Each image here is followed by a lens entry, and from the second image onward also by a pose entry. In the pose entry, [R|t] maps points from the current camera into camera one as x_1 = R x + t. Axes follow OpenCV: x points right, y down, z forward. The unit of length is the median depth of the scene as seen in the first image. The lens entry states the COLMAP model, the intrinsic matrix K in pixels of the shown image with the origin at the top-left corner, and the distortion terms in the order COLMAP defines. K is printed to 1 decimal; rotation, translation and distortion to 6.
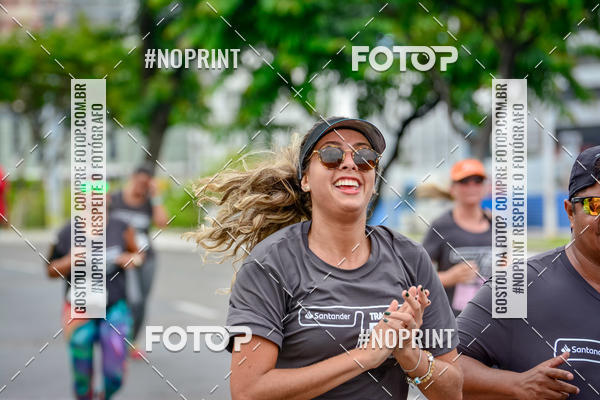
lens RADIAL K [[3244.0, 0, 300.0], [0, 3244.0, 200.0], [0, 0, 1]] dist [0.904063, 21.636357]
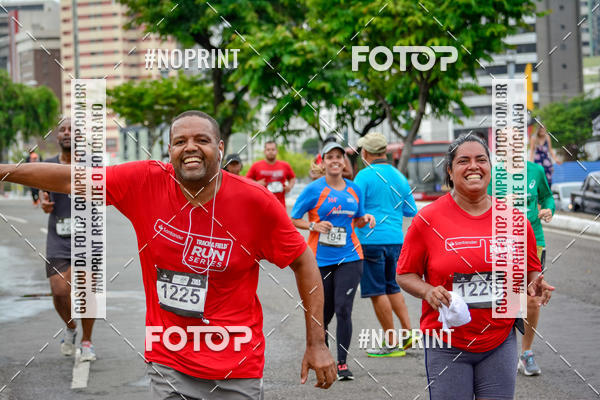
lens RADIAL K [[3006.6, 0, 300.0], [0, 3006.6, 200.0], [0, 0, 1]] dist [0.268268, 5.551732]
pose [[0.998422, -0.018307, 0.053087, -0.090086], [0.018203, 0.999831, 0.002433, 0.009942], [-0.053122, -0.001463, 0.998587, -0.612128]]
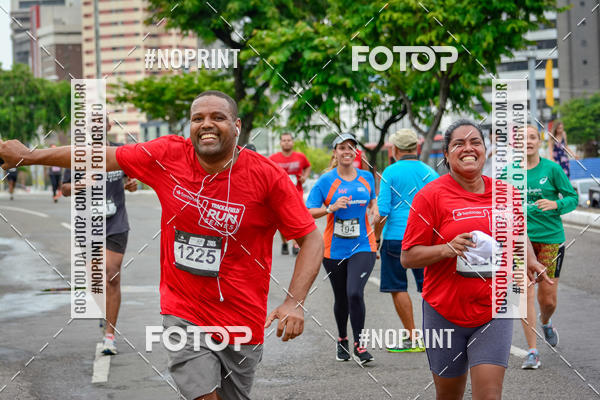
lens RADIAL K [[3006.6, 0, 300.0], [0, 3006.6, 200.0], [0, 0, 1]] dist [0.268268, 5.551732]
pose [[0.998809, -0.015508, 0.046270, -0.090201], [0.015344, 0.999875, 0.003892, 0.009975], [-0.046325, -0.003177, 0.998921, -0.614670]]
